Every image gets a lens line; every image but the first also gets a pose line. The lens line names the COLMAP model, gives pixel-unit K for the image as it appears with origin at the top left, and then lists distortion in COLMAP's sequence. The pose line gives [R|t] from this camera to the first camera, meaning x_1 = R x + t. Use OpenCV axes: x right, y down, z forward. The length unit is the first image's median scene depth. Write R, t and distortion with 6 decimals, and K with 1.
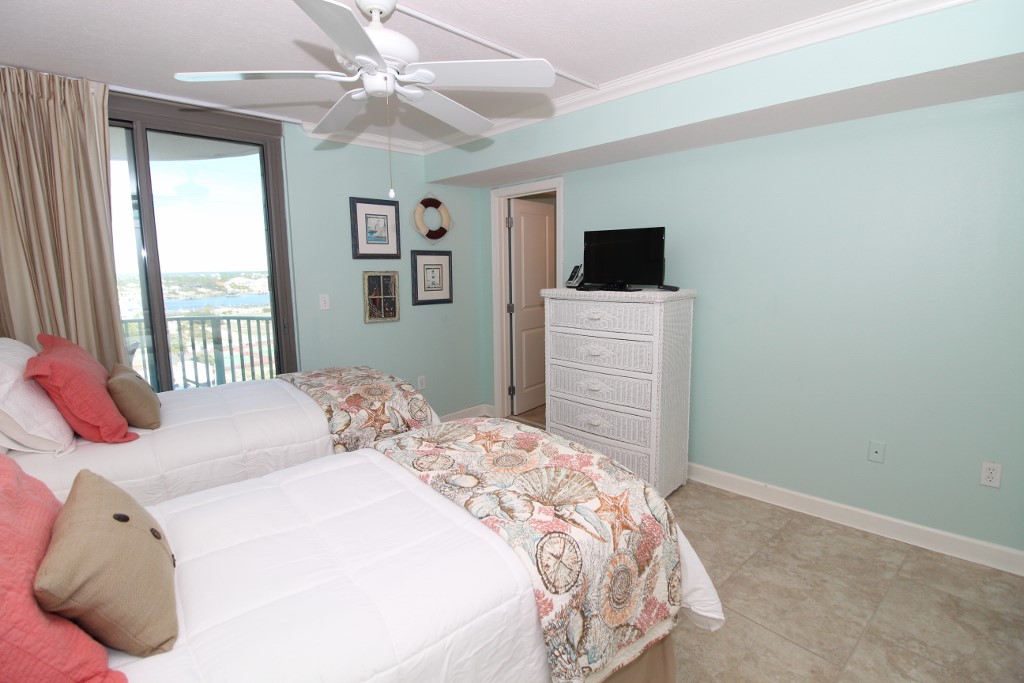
lens RADIAL K [[472.4, 0, 509.1], [0, 472.4, 323.5], [0, 0, 1]] dist [0.000010, -0.013653]
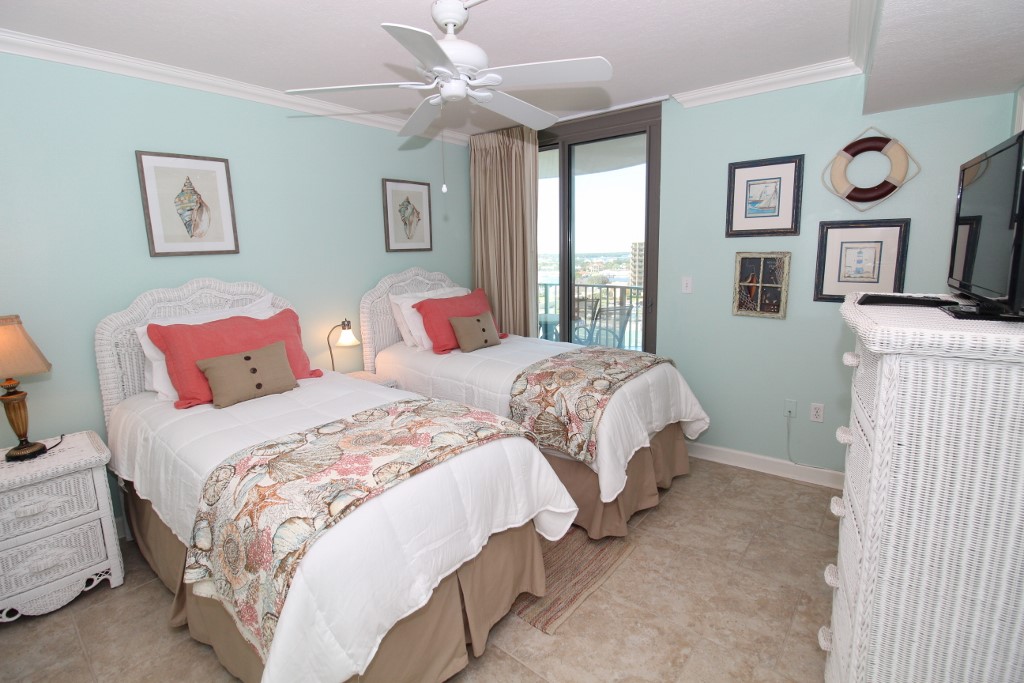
lens RADIAL K [[472.4, 0, 509.1], [0, 472.4, 323.5], [0, 0, 1]] dist [0.000010, -0.013653]
pose [[0.166232, 0.157232, -0.973471, 0.446706], [-0.100575, 0.984761, 0.141882, -0.064334], [0.980944, 0.074322, 0.179513, 0.469211]]
